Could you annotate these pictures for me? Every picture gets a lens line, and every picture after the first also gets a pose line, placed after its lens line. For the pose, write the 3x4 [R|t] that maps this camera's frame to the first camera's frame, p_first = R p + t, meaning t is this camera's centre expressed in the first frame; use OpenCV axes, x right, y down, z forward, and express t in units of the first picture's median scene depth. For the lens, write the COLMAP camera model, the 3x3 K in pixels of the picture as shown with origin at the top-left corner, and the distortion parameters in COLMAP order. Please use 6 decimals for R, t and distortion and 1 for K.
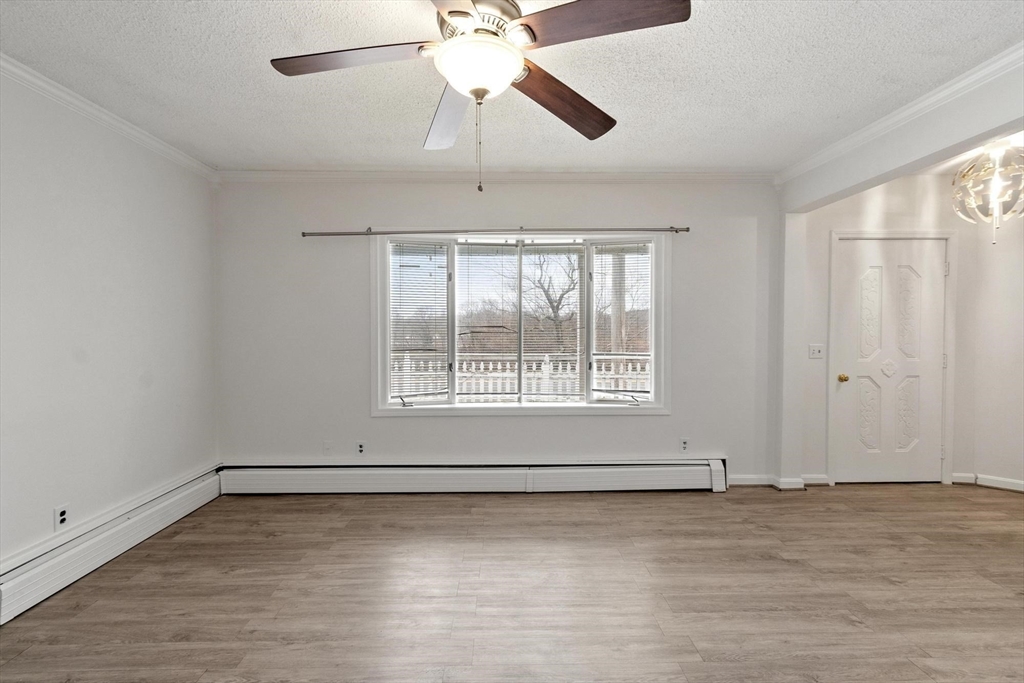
lens RADIAL K [[452.0, 0, 508.0], [0, 452.0, 337.8], [0, 0, 1]] dist [0.000264, -0.000315]
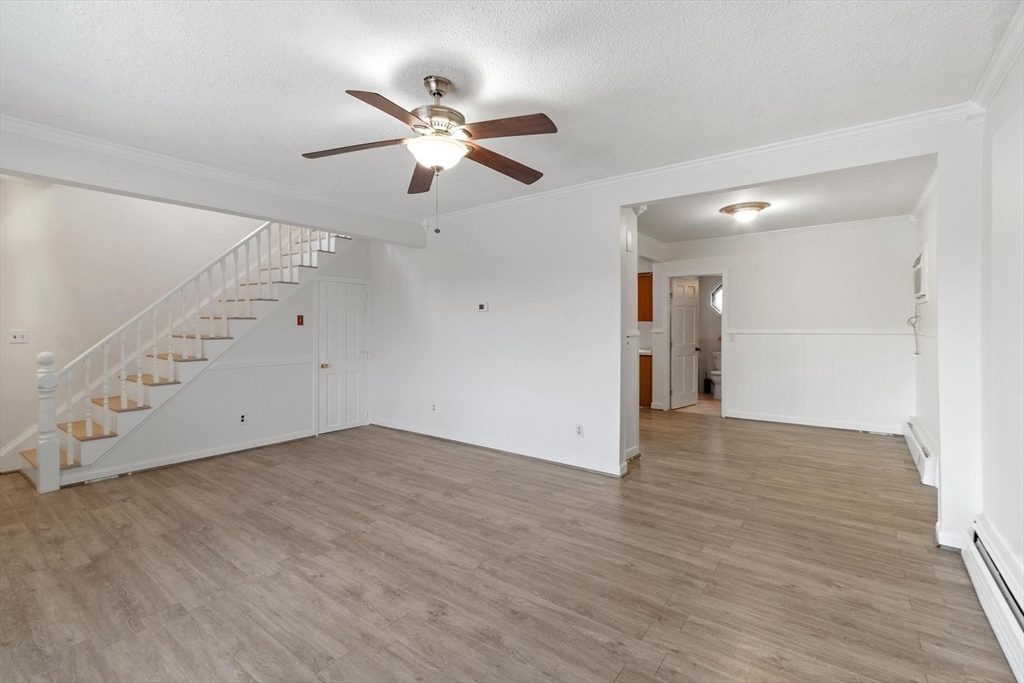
lens RADIAL K [[452.0, 0, 504.2], [0, 452.0, 330.0], [0, 0, 1]] dist [0.000264, -0.000315]
pose [[-0.786138, -0.006377, 0.618018, -0.514530], [0.011957, 0.999603, 0.025525, -0.017831], [-0.617936, 0.027456, -0.785749, 0.906135]]
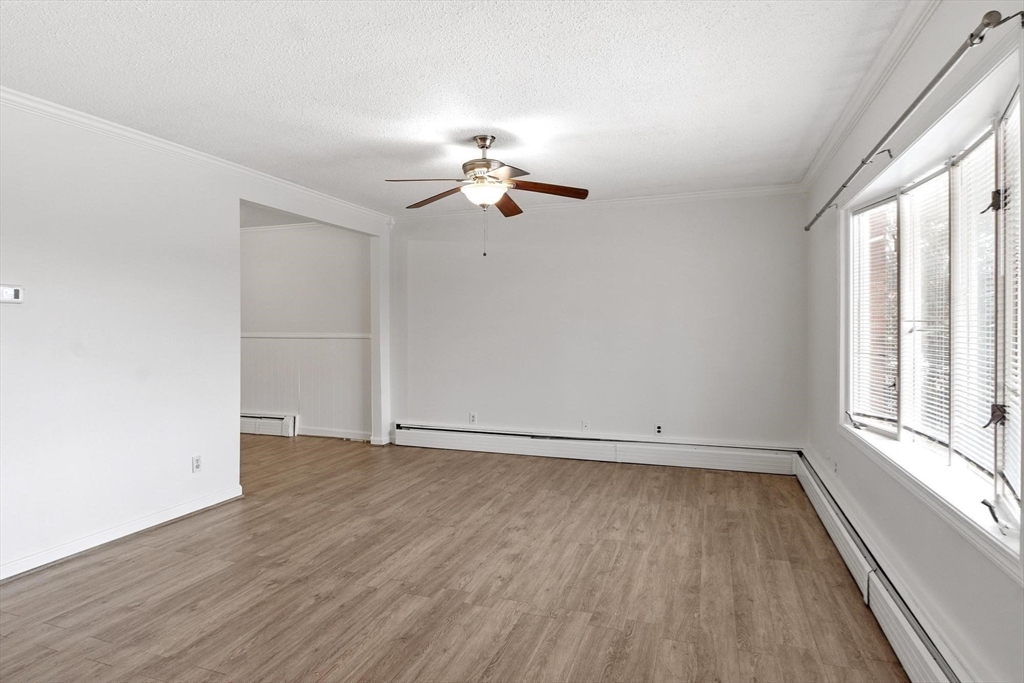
lens RADIAL K [[561.5, 0, 503.1], [0, 561.5, 334.6], [0, 0, 1]] dist [-0.003410, -0.002284]
pose [[-0.367289, 0.015410, -0.929979, 0.933800], [-0.012178, 0.999697, 0.021375, -0.018842], [0.930027, 0.019176, -0.366990, 0.859267]]
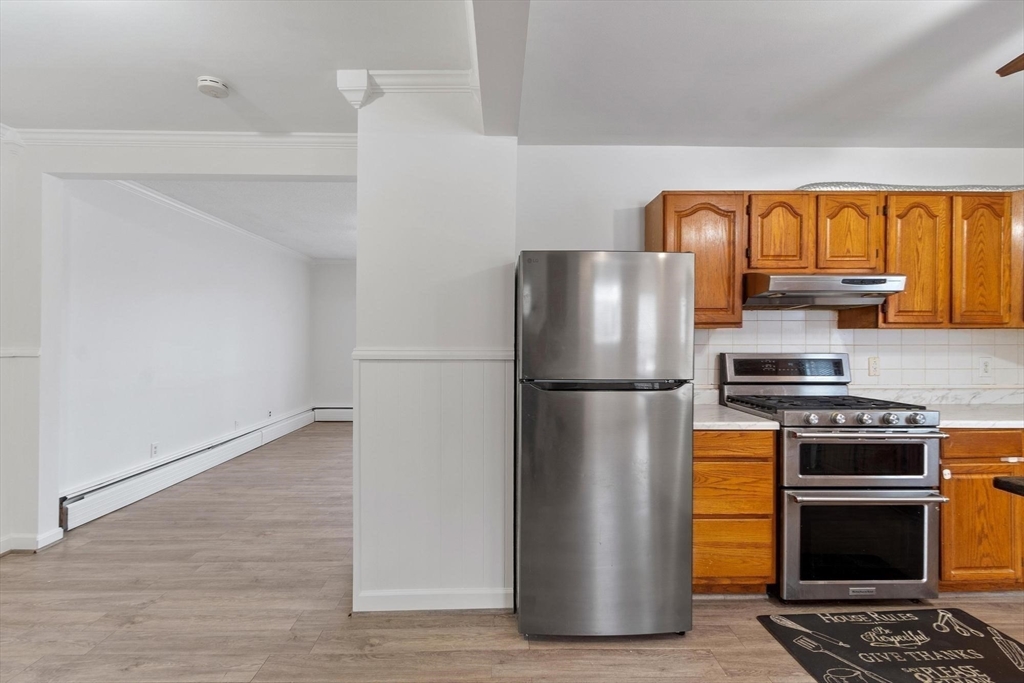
lens RADIAL K [[452.0, 0, 509.6], [0, 452.0, 339.1], [0, 0, 1]] dist [0.000264, -0.000315]
pose [[0.999976, 0.003133, 0.006201, 0.221179], [-0.003021, 0.999836, -0.017868, 0.019126], [-0.006256, 0.017849, 0.999821, -1.048028]]
